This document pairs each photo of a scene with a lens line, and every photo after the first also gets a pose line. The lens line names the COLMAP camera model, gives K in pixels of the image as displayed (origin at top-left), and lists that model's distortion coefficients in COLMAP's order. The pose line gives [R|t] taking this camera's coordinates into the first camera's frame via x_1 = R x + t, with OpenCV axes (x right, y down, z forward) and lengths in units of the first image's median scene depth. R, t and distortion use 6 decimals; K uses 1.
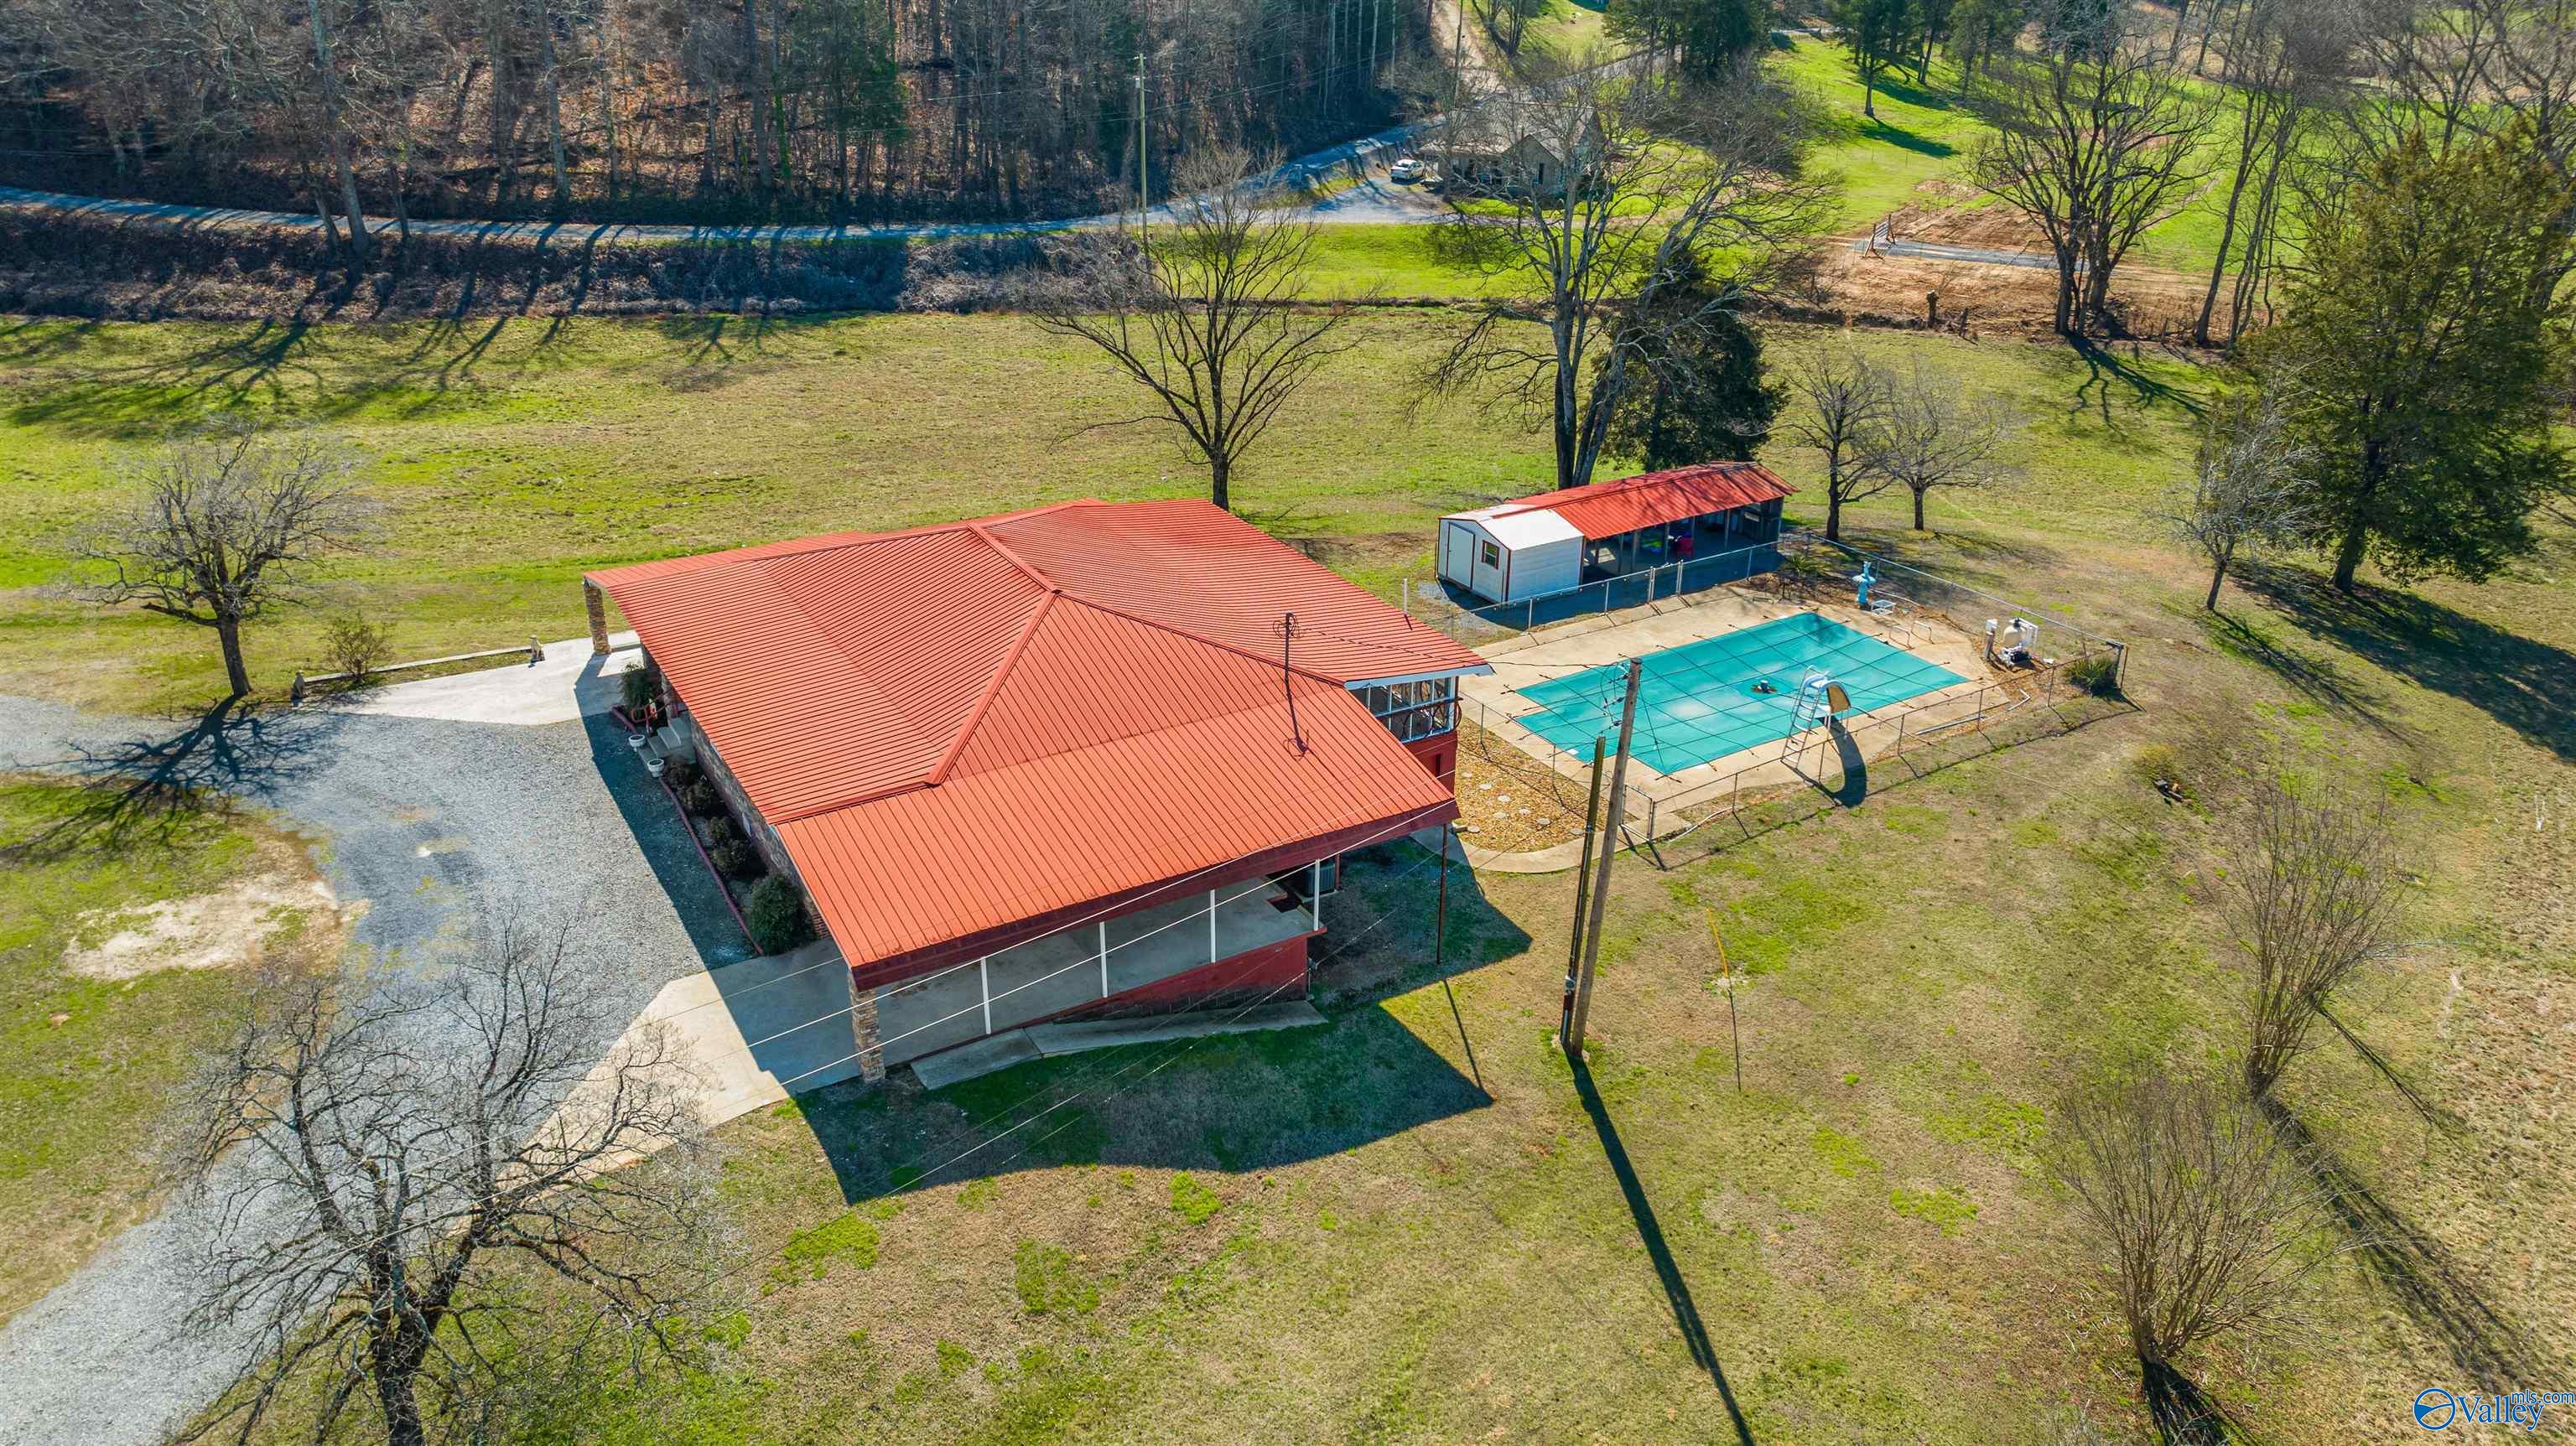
lens RADIAL K [[1788.7, 0, 1288.0], [0, 1788.7, 723.0], [0, 0, 1]] dist [-0.008217, 0.002105]
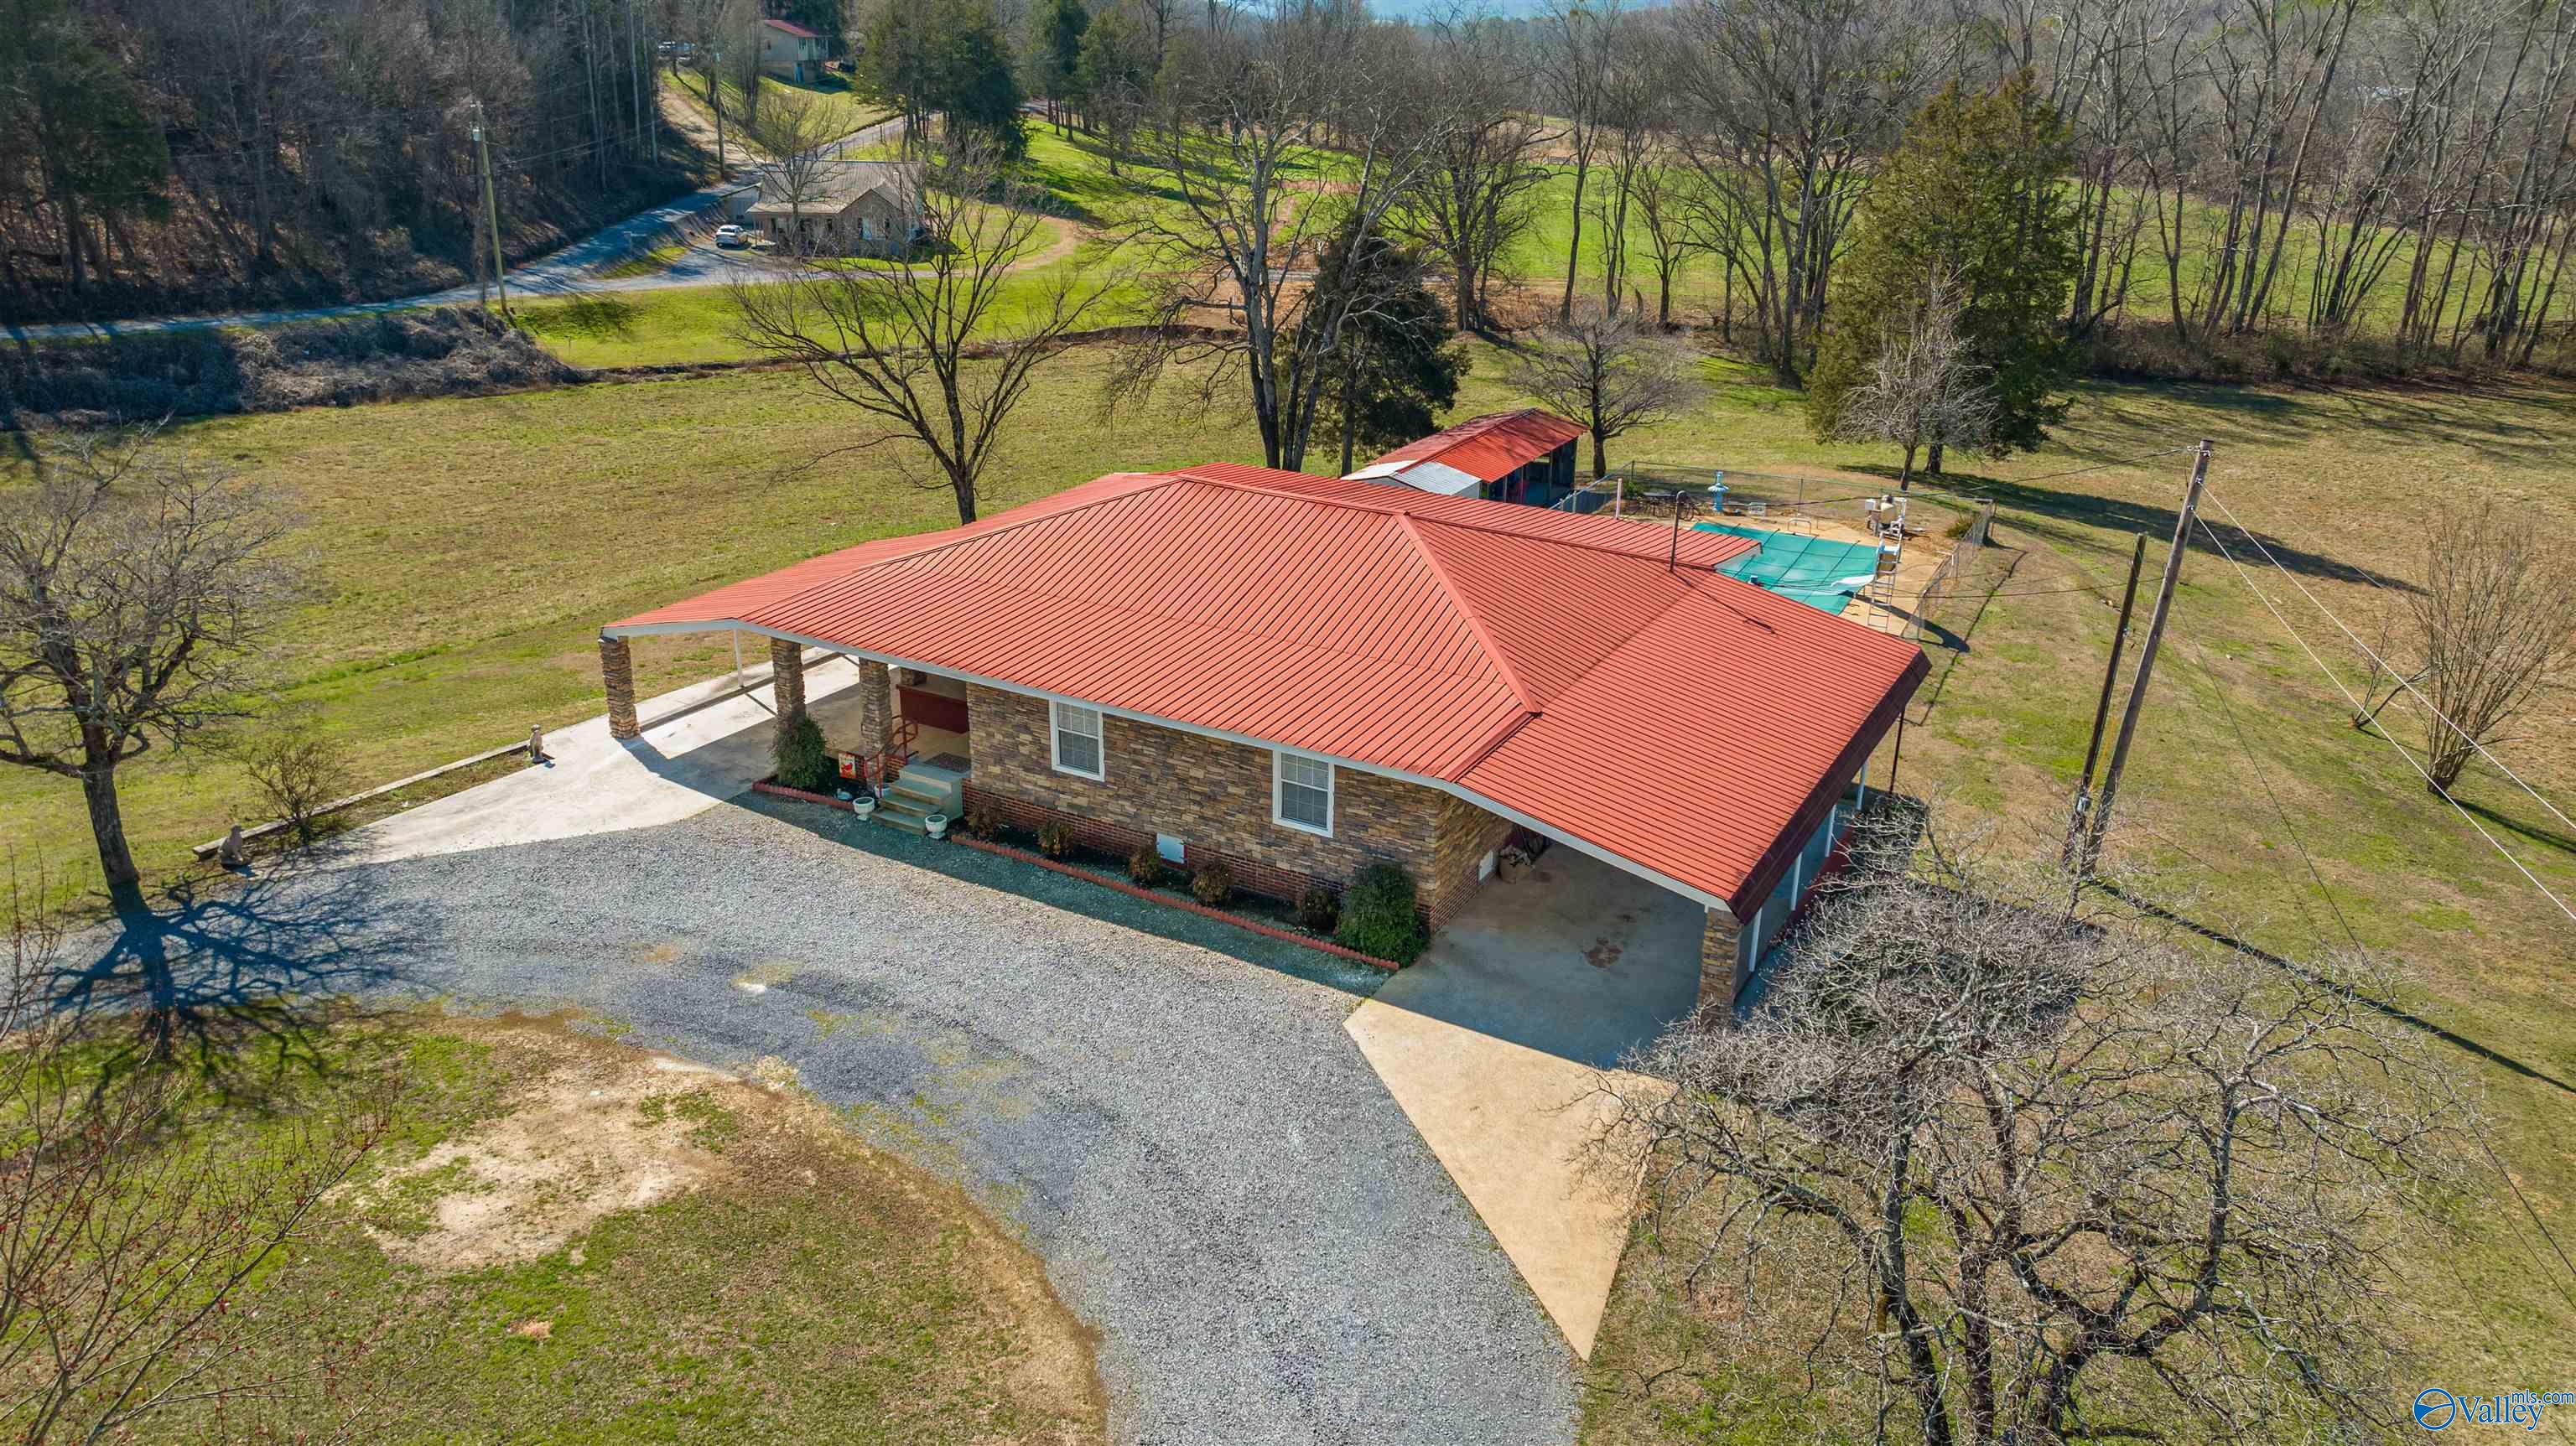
lens RADIAL K [[1788.7, 0, 1288.0], [0, 1788.7, 723.0], [0, 0, 1]] dist [-0.008217, 0.002105]
pose [[0.870590, -0.173858, 0.460267, -0.388545], [0.201403, 0.979447, -0.010982, 0.014319], [-0.448898, 0.102260, 0.887713, 0.189114]]
